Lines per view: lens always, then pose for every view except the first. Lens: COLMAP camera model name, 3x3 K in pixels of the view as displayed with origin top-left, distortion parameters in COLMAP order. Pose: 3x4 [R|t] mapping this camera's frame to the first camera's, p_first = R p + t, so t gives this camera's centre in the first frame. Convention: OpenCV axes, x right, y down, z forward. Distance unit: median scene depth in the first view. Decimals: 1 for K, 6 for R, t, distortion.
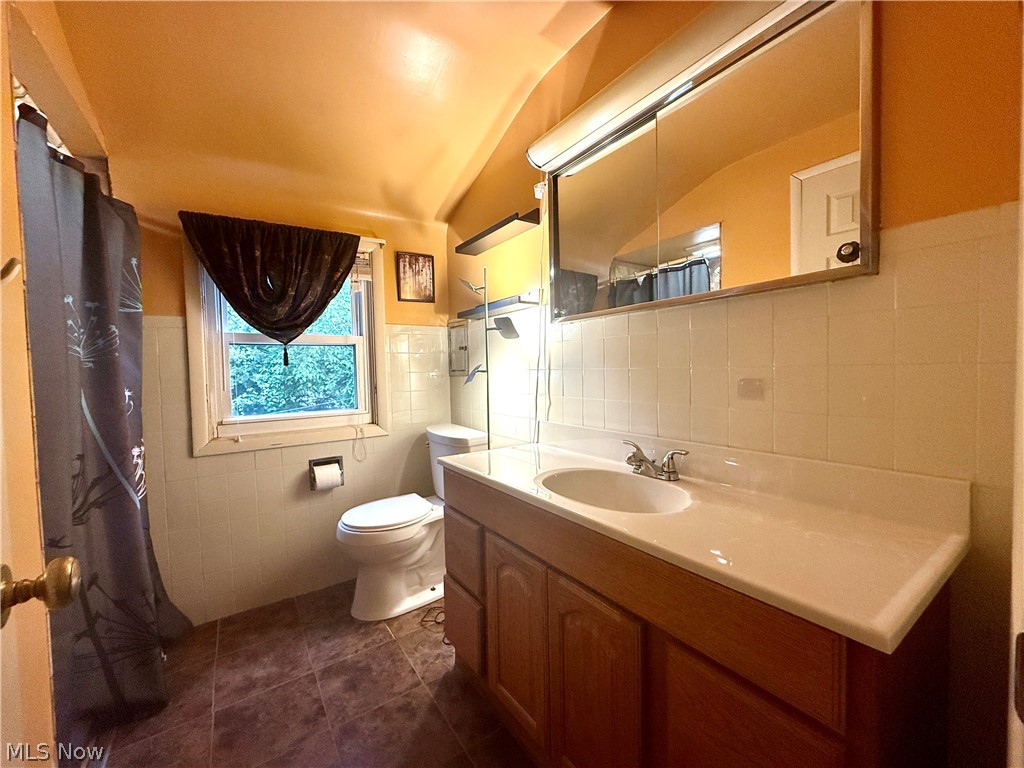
lens RADIAL K [[411.9, 0, 510.0], [0, 411.9, 383.6], [0, 0, 1]] dist [0.000409, 0.000455]
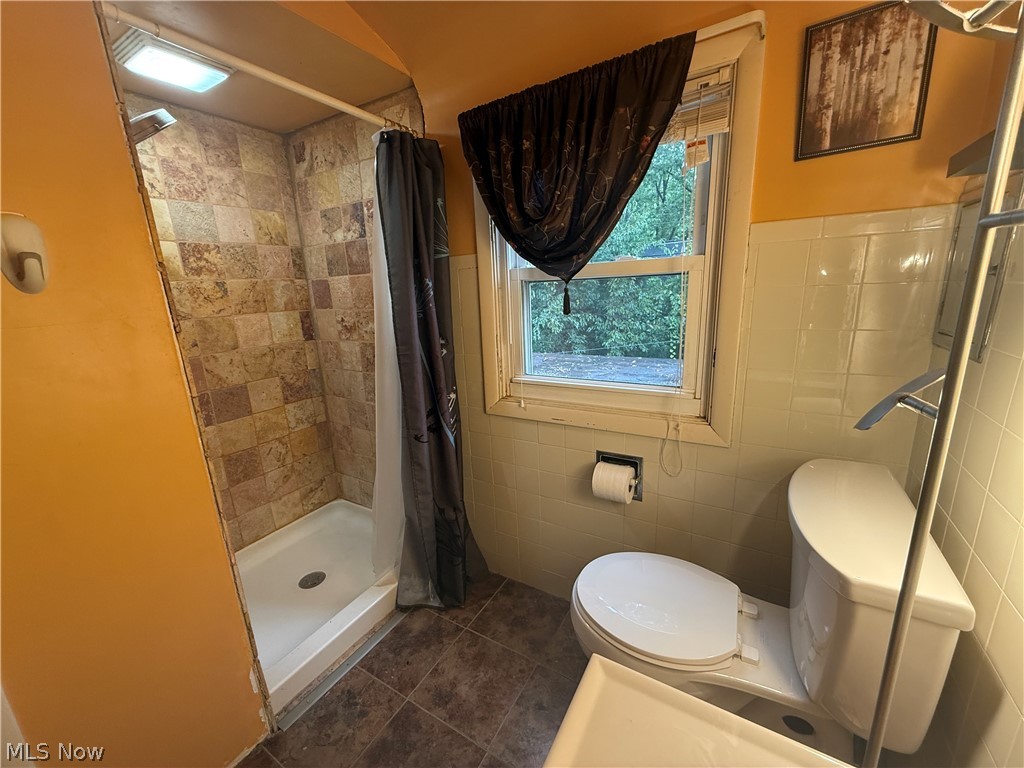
lens RADIAL K [[411.9, 0, 511.8], [0, 411.9, 385.0], [0, 0, 1]] dist [0.000409, 0.000455]
pose [[0.415774, 0.217824, -0.882997, 0.041364], [0.005486, 0.970276, 0.241938, -0.089070], [0.909451, -0.105436, 0.402221, 0.592021]]
